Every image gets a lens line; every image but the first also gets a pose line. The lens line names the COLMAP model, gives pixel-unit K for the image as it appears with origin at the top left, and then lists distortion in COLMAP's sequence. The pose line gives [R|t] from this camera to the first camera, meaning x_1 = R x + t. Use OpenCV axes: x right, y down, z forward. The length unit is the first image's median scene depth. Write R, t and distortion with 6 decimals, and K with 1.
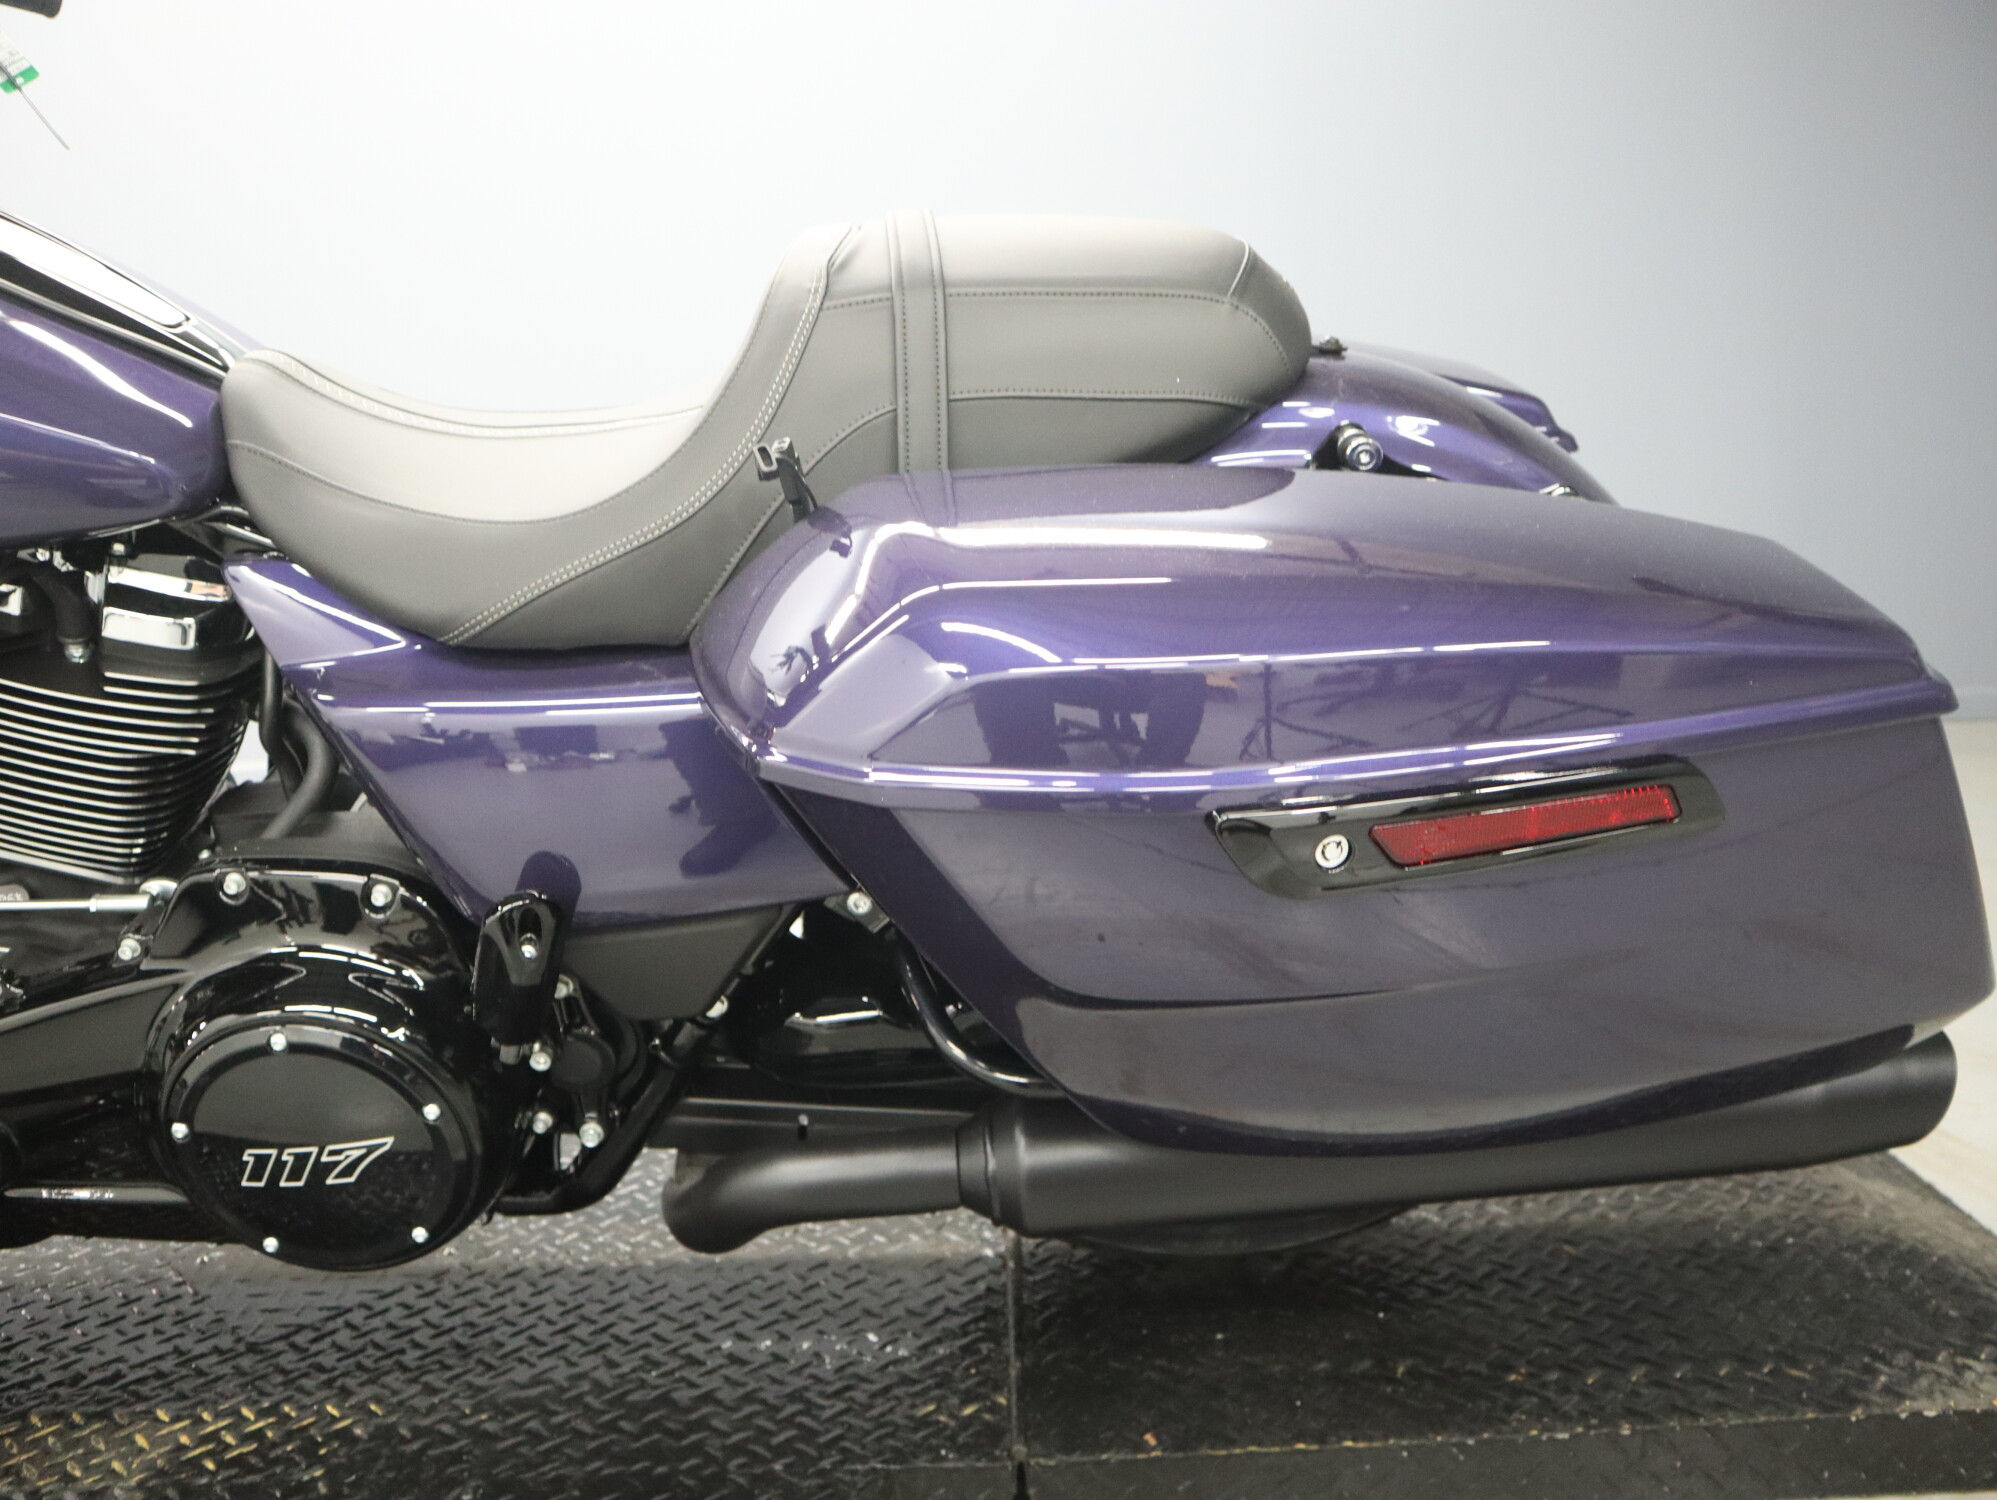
lens RADIAL K [[1563.6, 0, 999.9], [0, 1563.6, 750.2], [0, 0, 1]] dist [-0.122458, 0.075978]
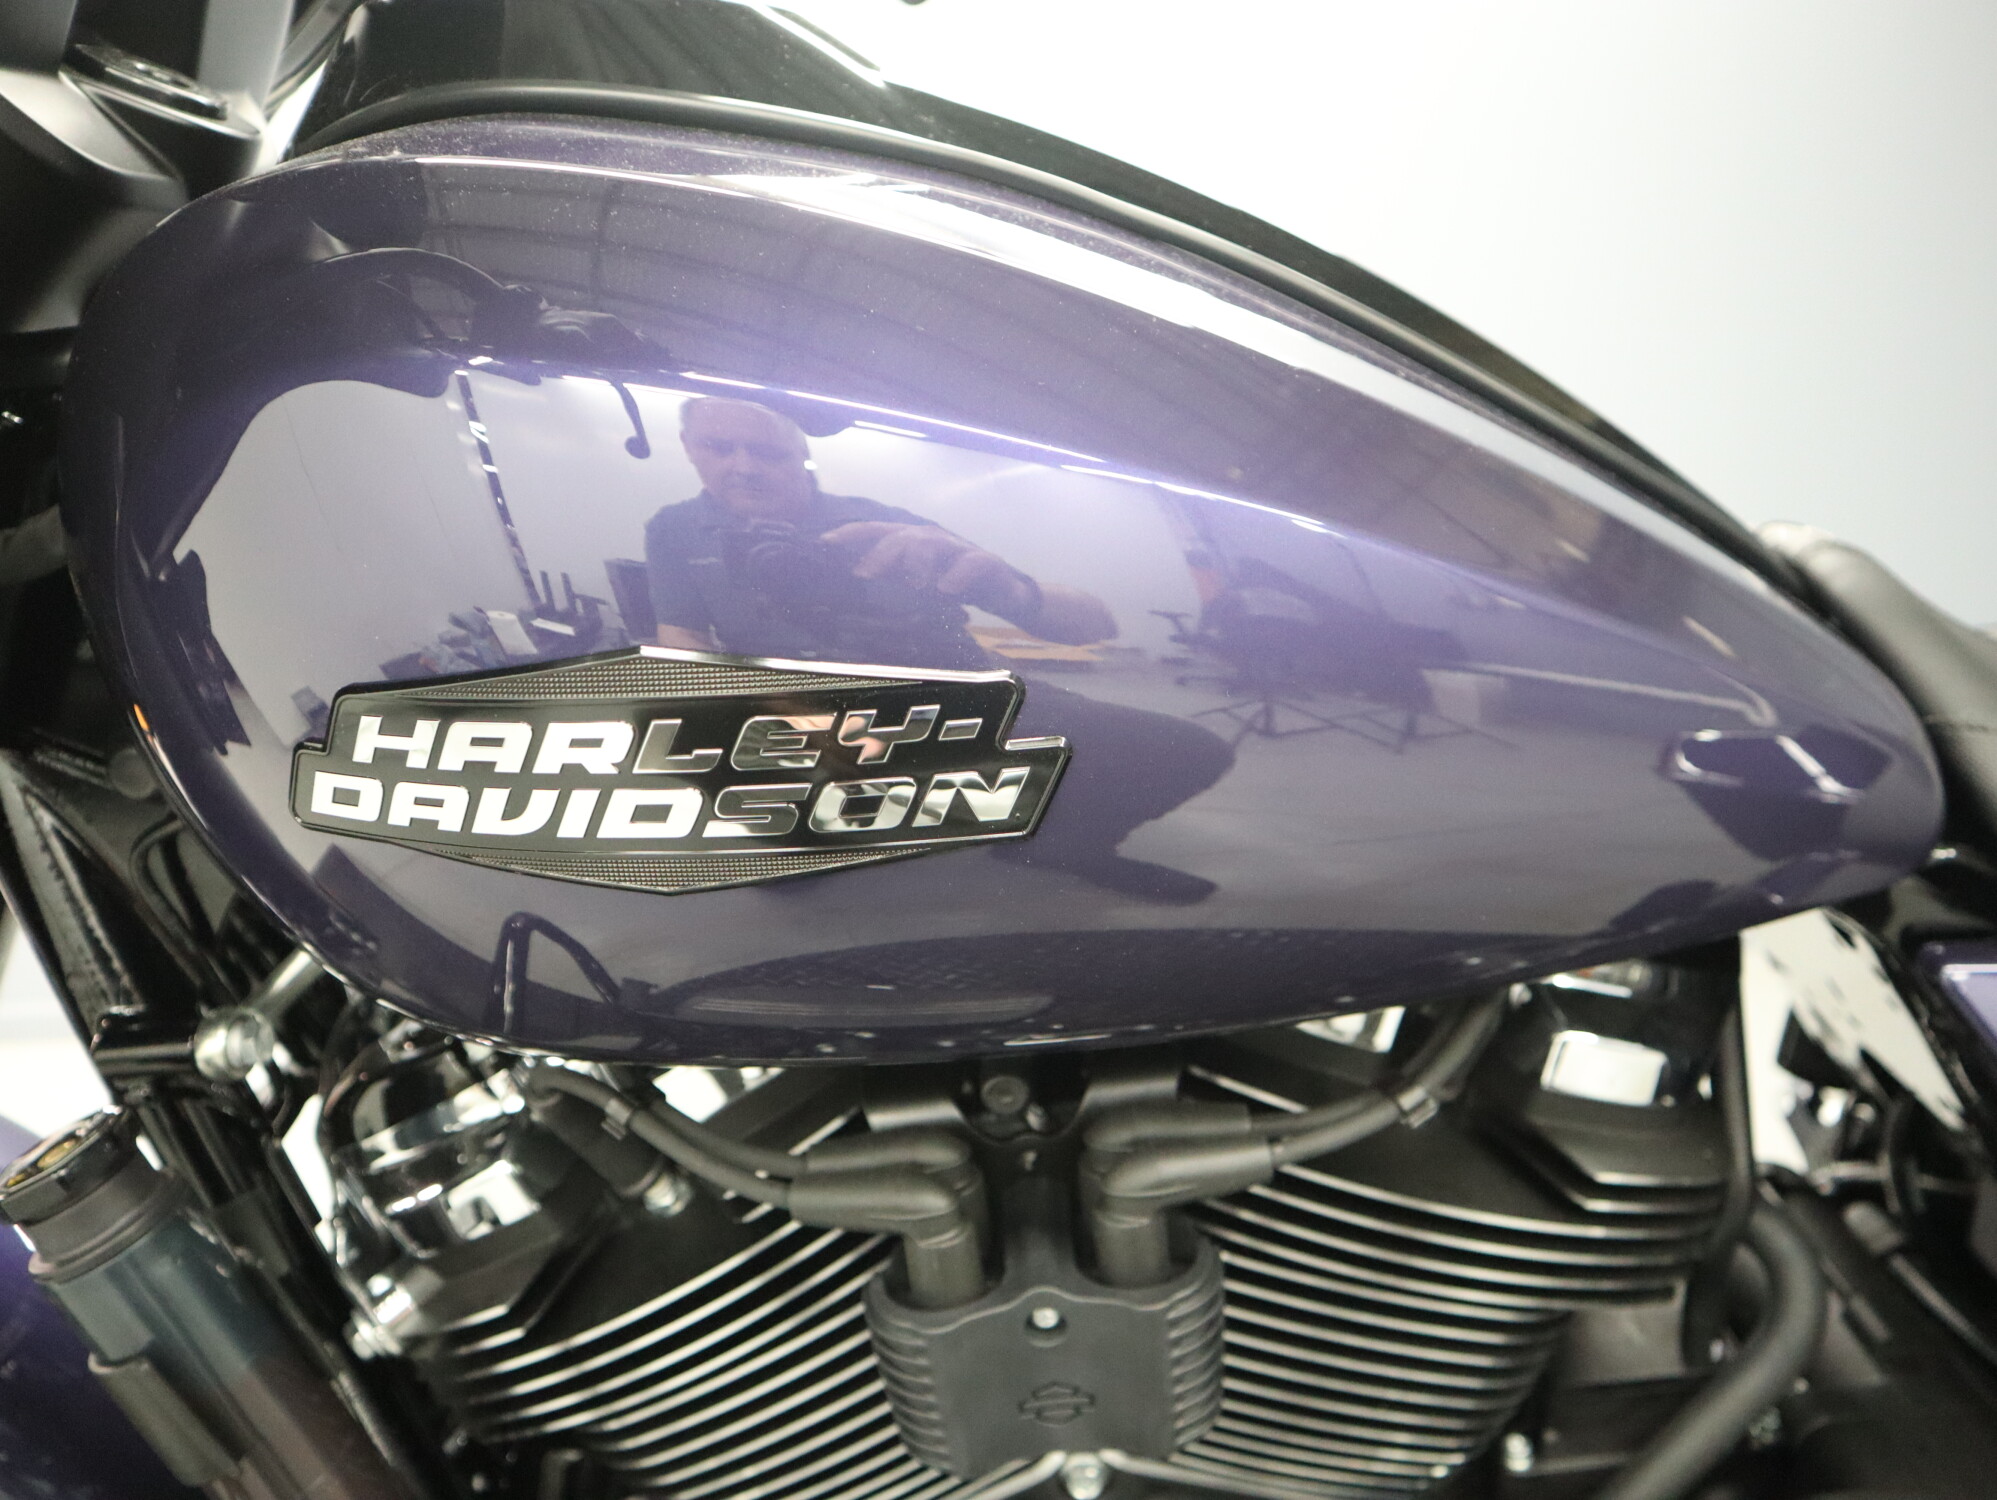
lens RADIAL K [[1563.6, 0, 987.5], [0, 1563.6, 768.5], [0, 0, 1]] dist [-0.122458, 0.075978]
pose [[0.999362, -0.009209, -0.034519, -0.758203], [0.006313, 0.996523, -0.083076, -0.139762], [0.035164, 0.082805, 0.995945, 0.483869]]
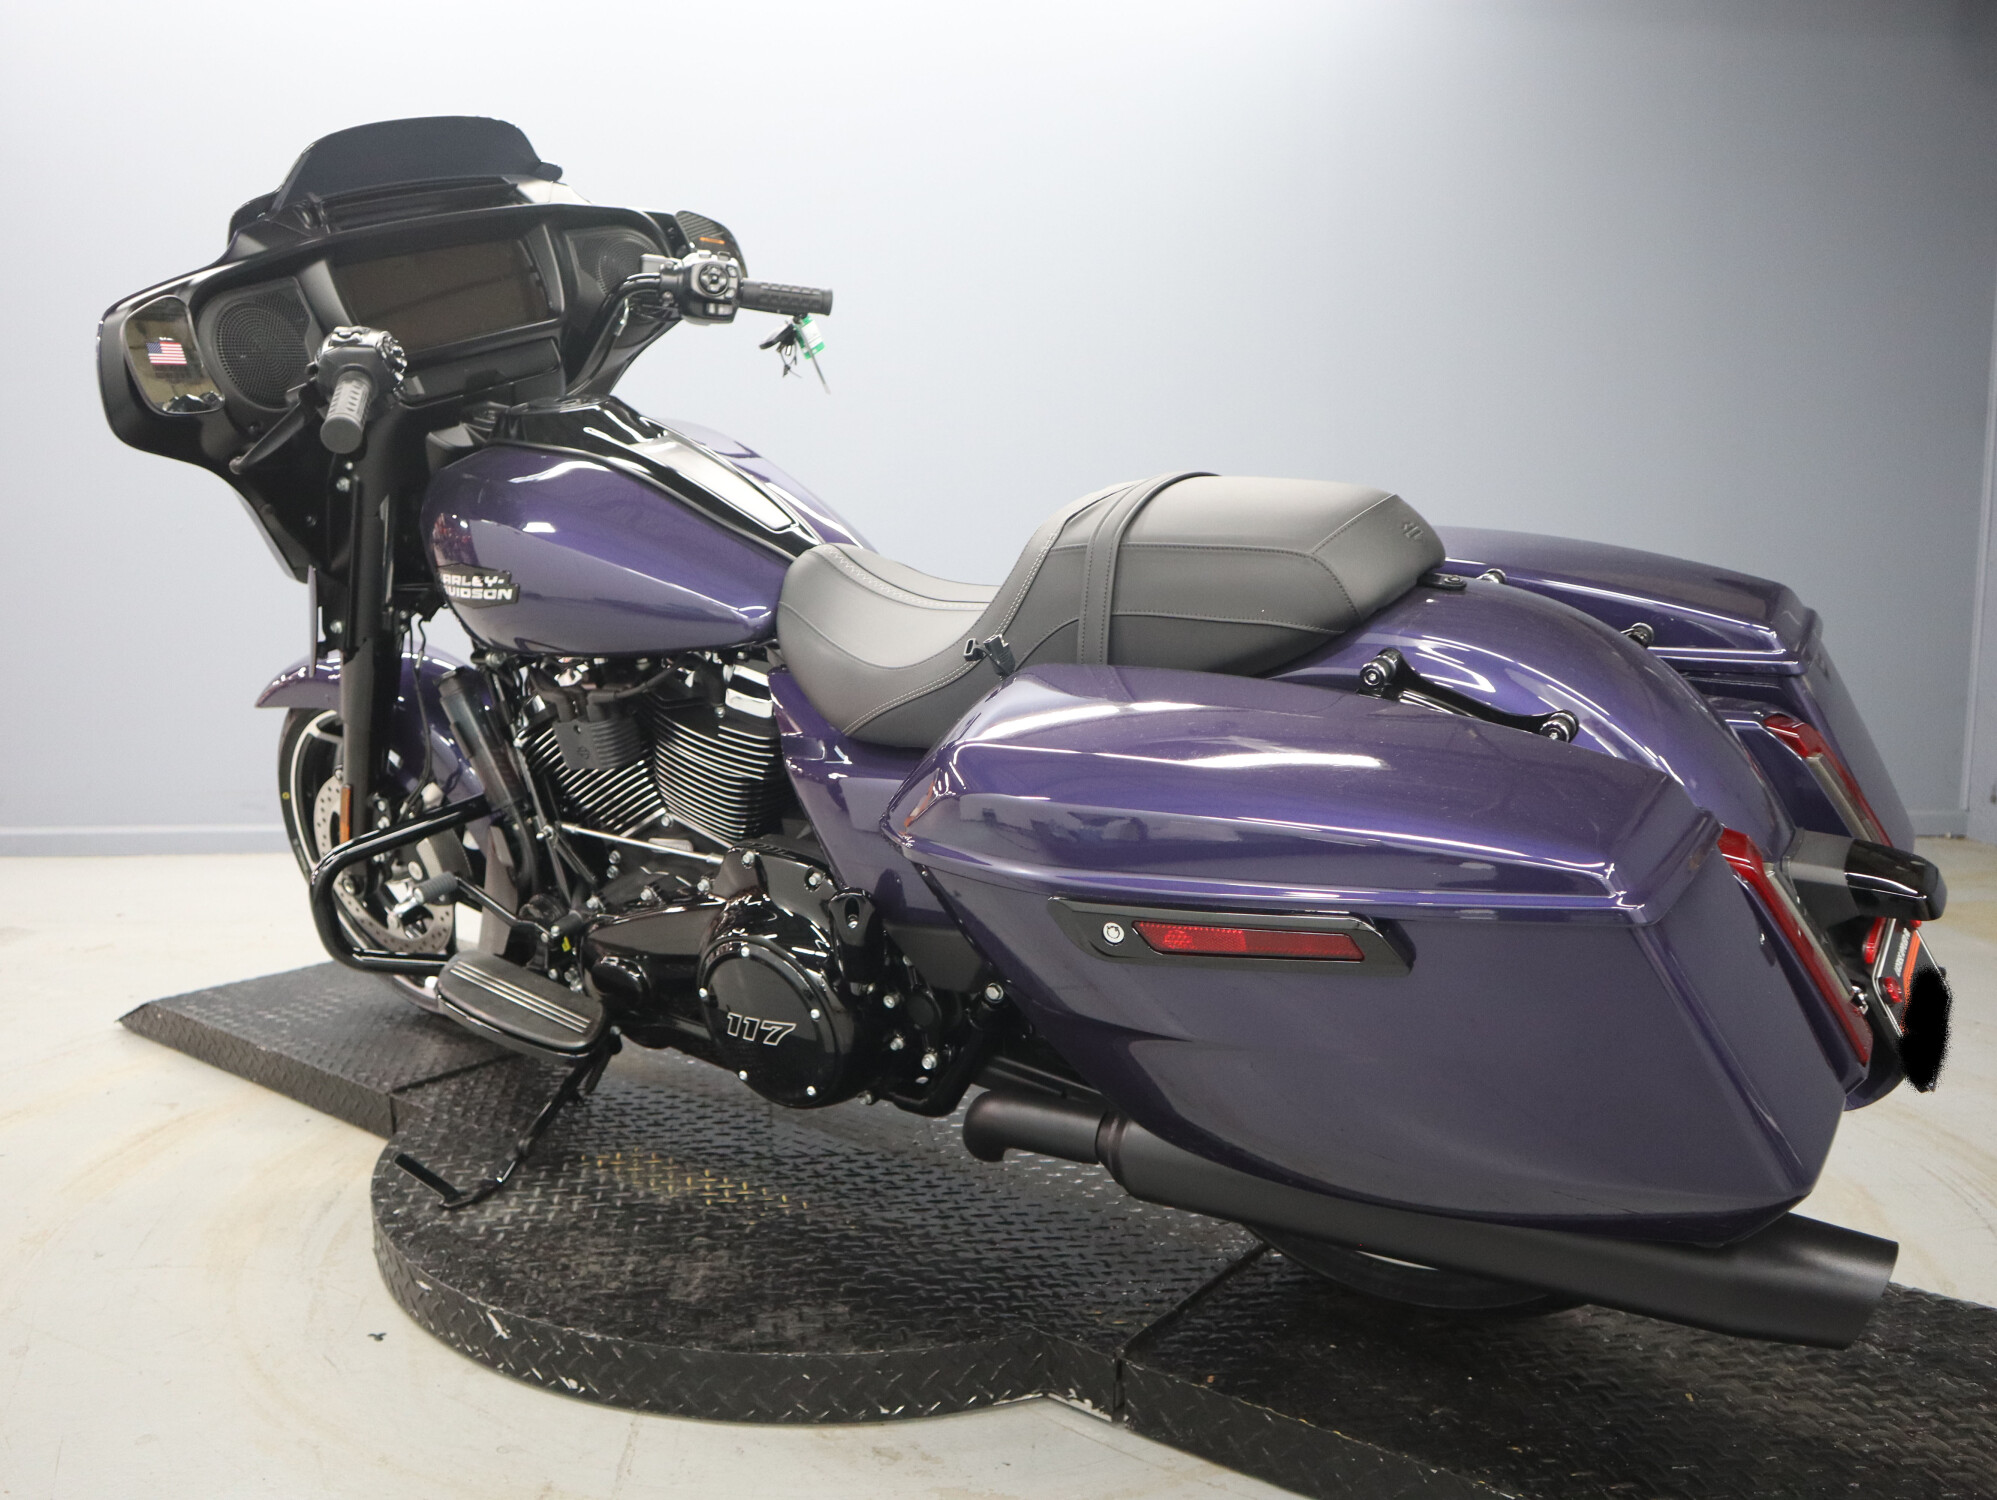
lens RADIAL K [[1563.6, 0, 978.7], [0, 1563.6, 738.1], [0, 0, 1]] dist [-0.122458, 0.075978]
pose [[0.795629, 0.118576, -0.594066, 0.700819], [-0.150081, 0.988667, -0.003663, -0.074506], [0.586899, 0.092072, 0.804408, -0.261589]]
